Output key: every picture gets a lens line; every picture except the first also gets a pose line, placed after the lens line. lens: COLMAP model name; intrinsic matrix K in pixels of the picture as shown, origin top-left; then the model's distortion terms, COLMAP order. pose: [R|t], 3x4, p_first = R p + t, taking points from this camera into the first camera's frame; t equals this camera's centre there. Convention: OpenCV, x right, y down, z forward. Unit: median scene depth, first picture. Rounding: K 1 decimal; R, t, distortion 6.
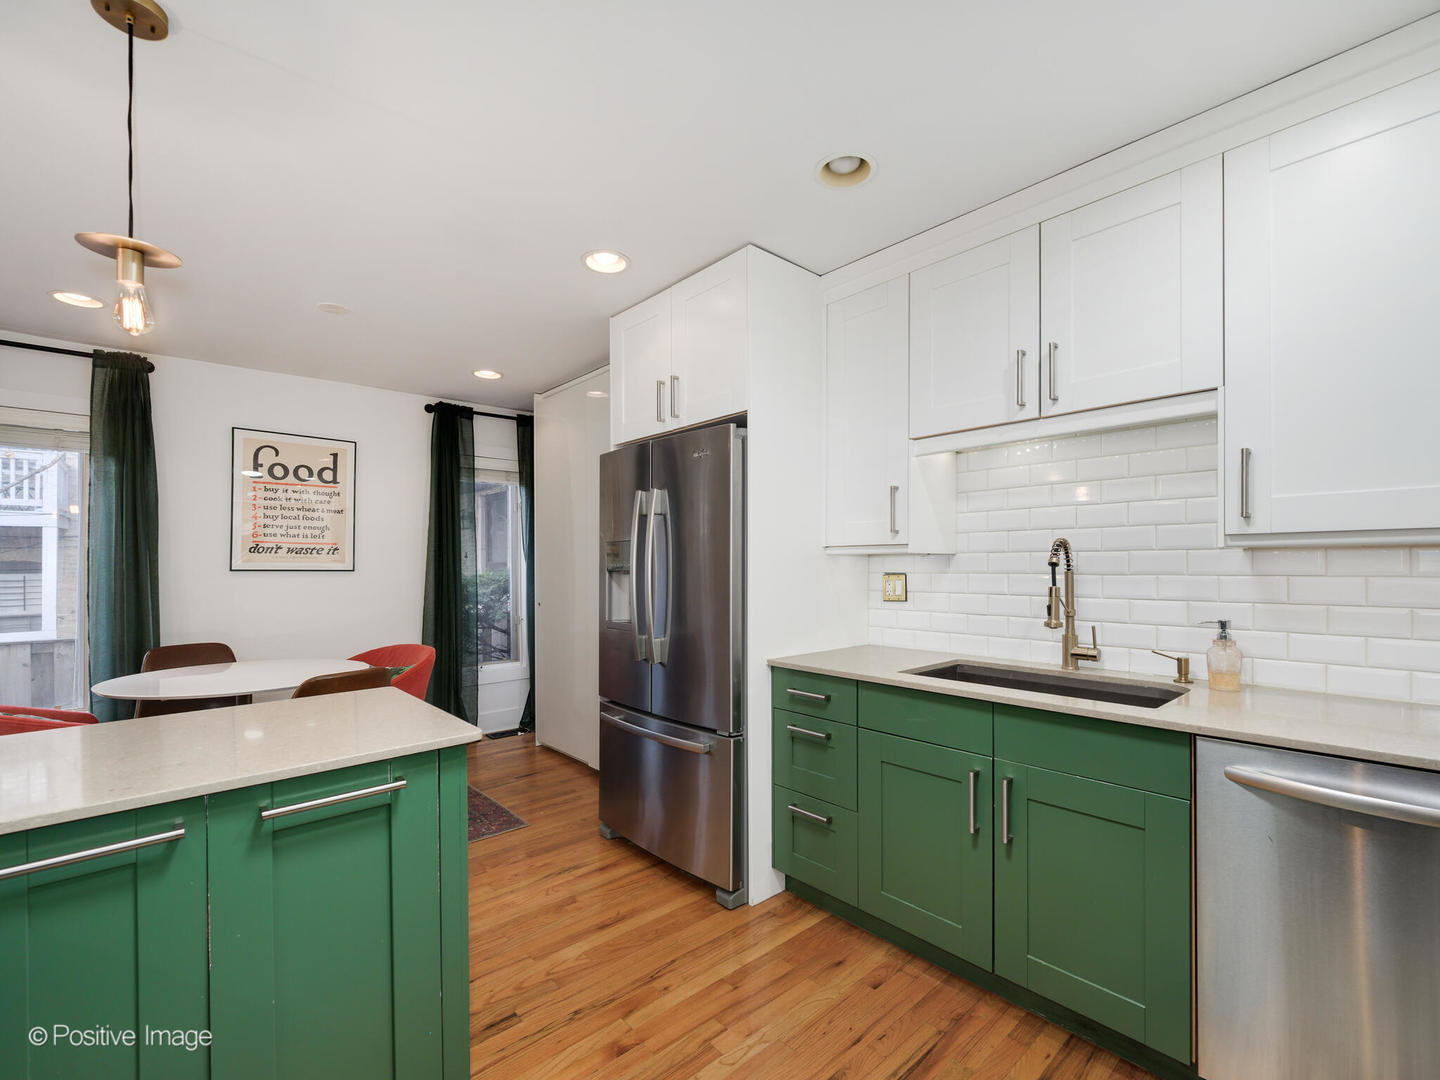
lens RADIAL K [[659.8, 0, 720.6], [0, 659.8, 552.7], [0, 0, 1]] dist [-0.003432, -0.000064]
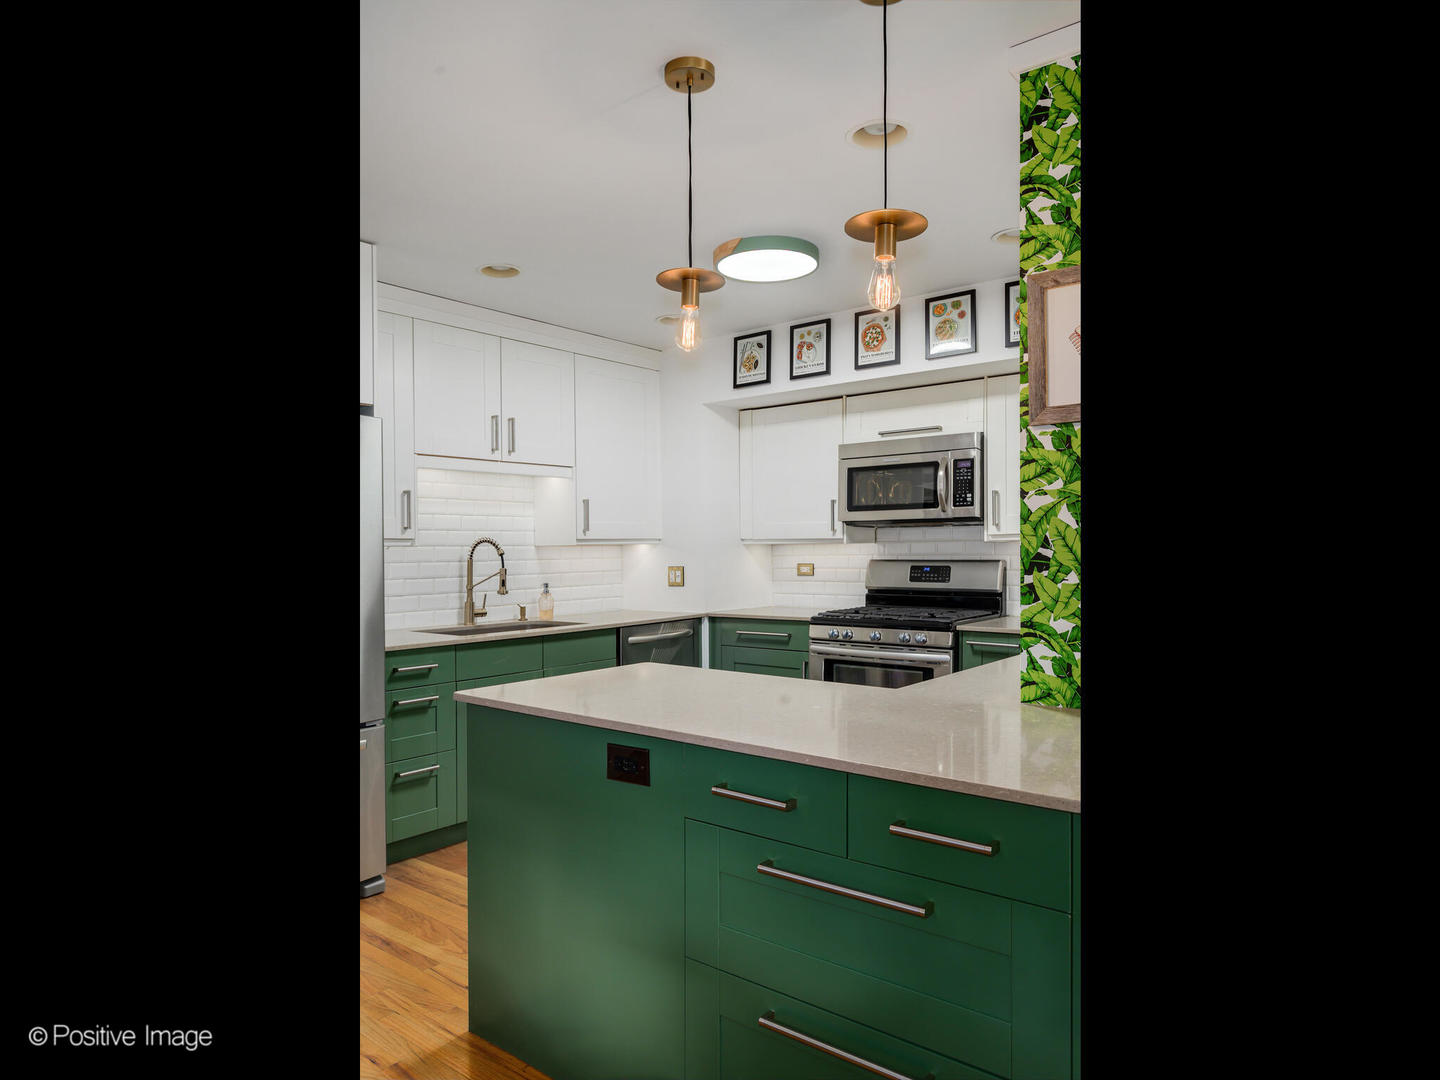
lens RADIAL K [[837.4, 0, 751.5], [0, 837.4, 558.5], [0, 0, 1]] dist [0.005977, -0.001446]
pose [[-0.182333, -0.002345, 0.983234, -1.723940], [0.002442, 0.999993, 0.002838, 0.025663], [-0.983234, 0.002919, -0.182326, 0.848157]]
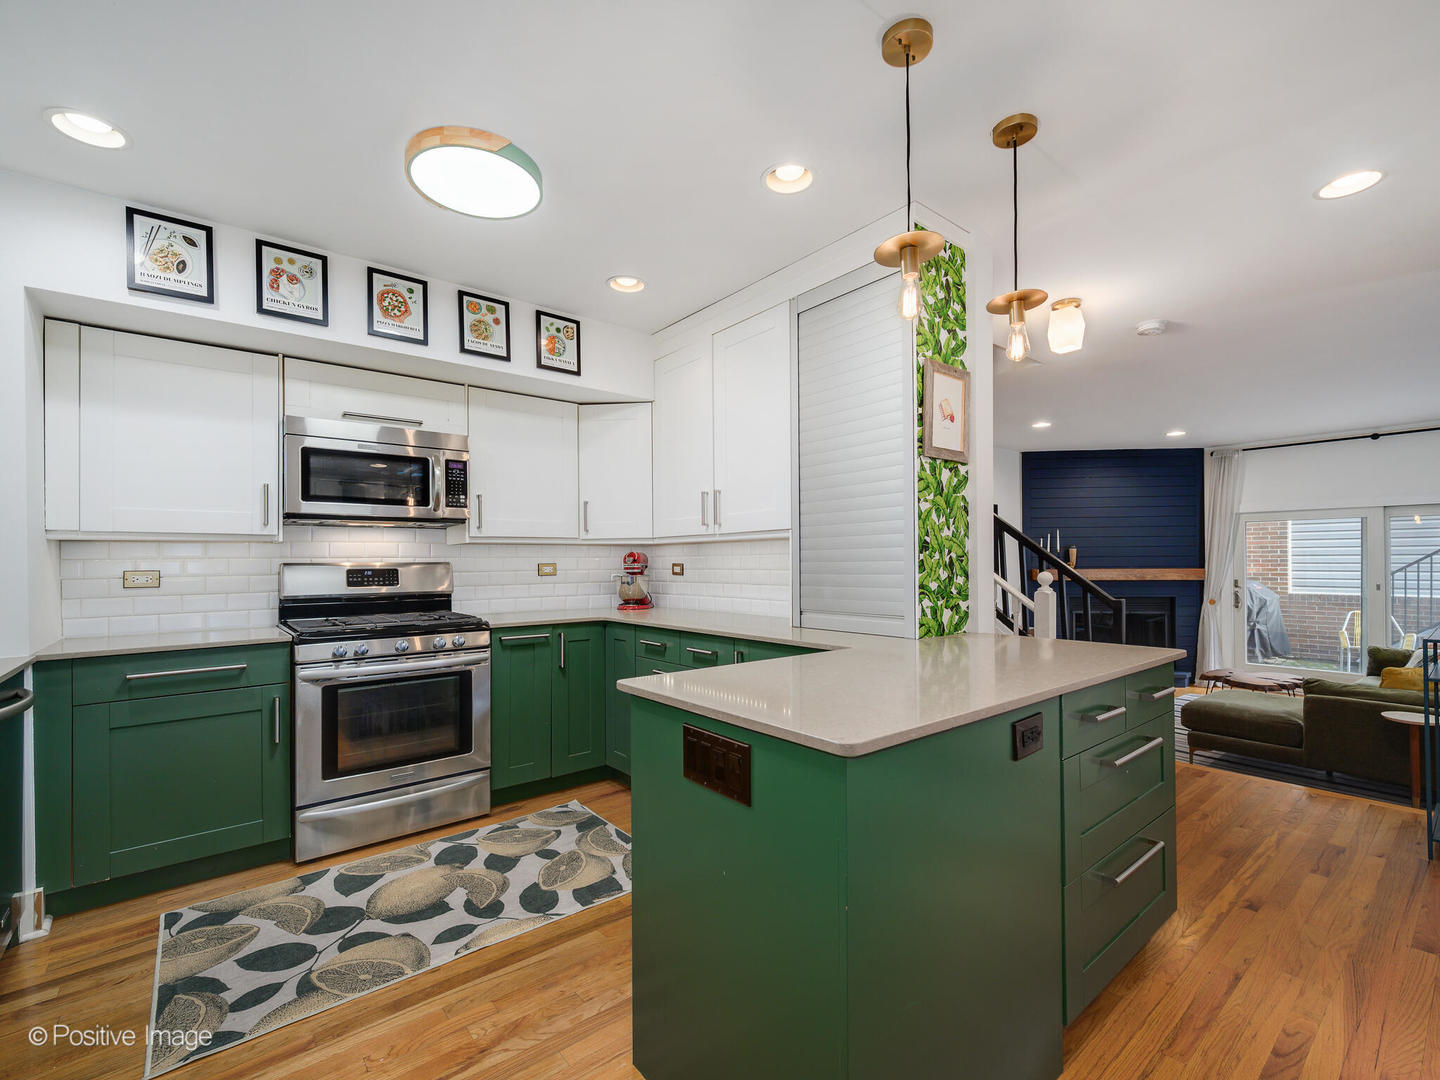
lens RADIAL K [[651.8, 0, 723.9], [0, 651.8, 560.9], [0, 0, 1]] dist [0.005060, -0.001511]
pose [[-0.997928, 0.019124, 0.061430, -0.449200], [0.018471, 0.999767, -0.011178, 0.070880], [-0.061629, -0.010020, -0.998049, 1.579092]]
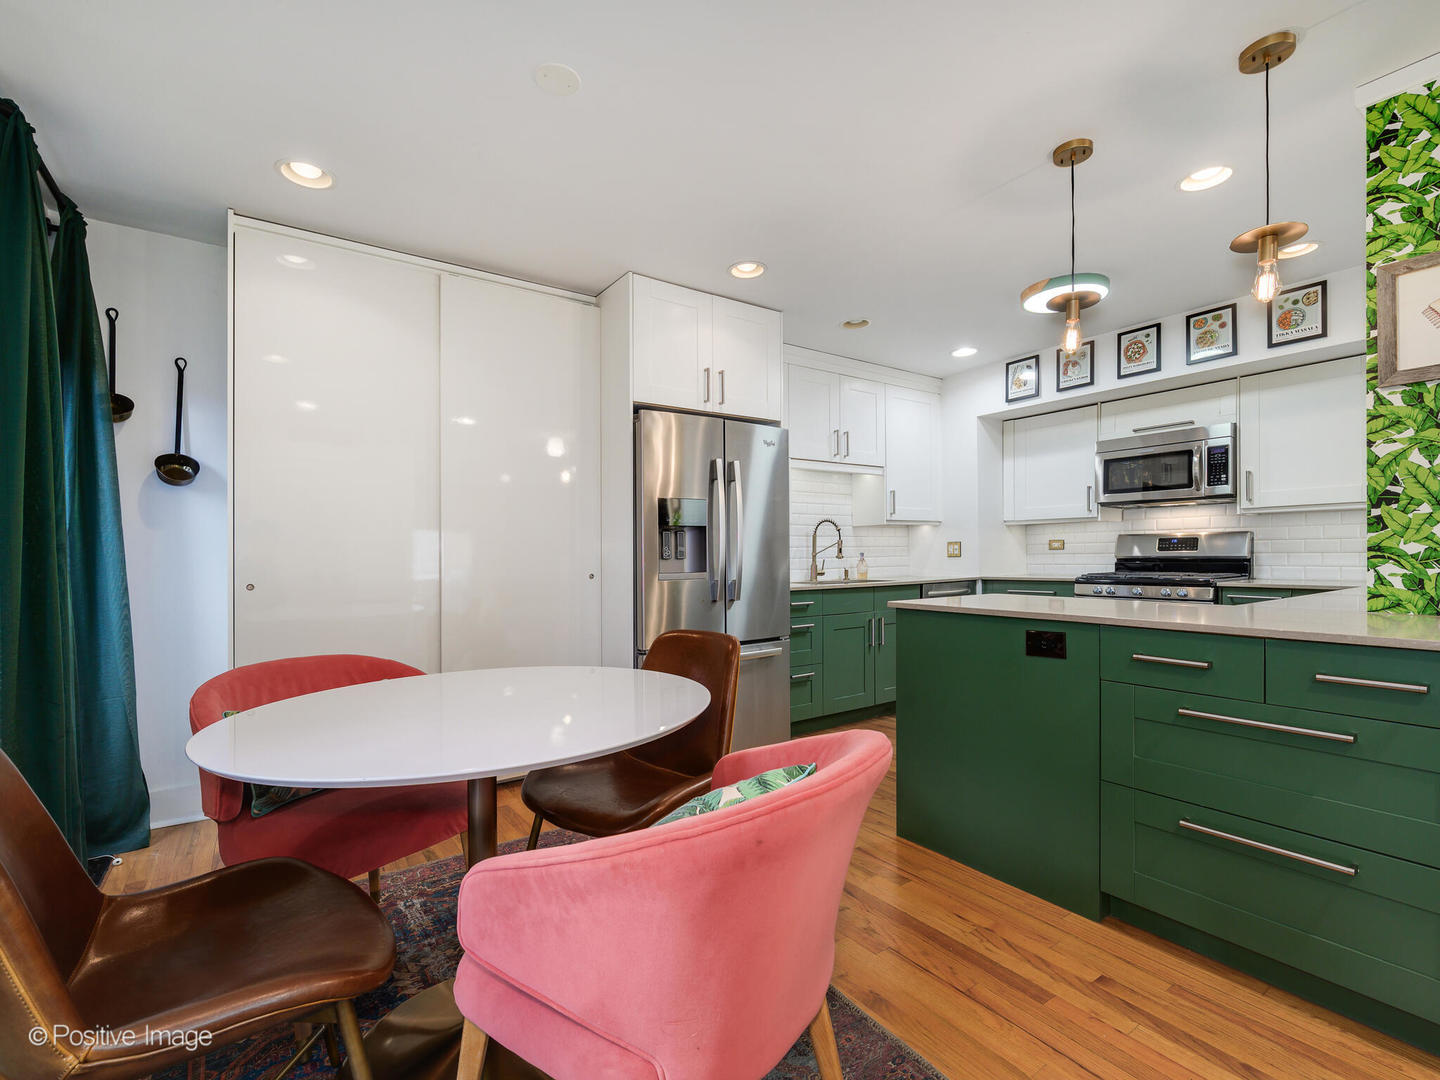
lens RADIAL K [[651.8, 0, 757.5], [0, 651.8, 558.6], [0, 0, 1]] dist [0.005060, -0.001511]
pose [[0.081103, 0.000040, 0.996706, -1.847433], [0.006125, 0.999981, -0.000539, 0.123186], [-0.996687, 0.006148, 0.081101, 1.194186]]
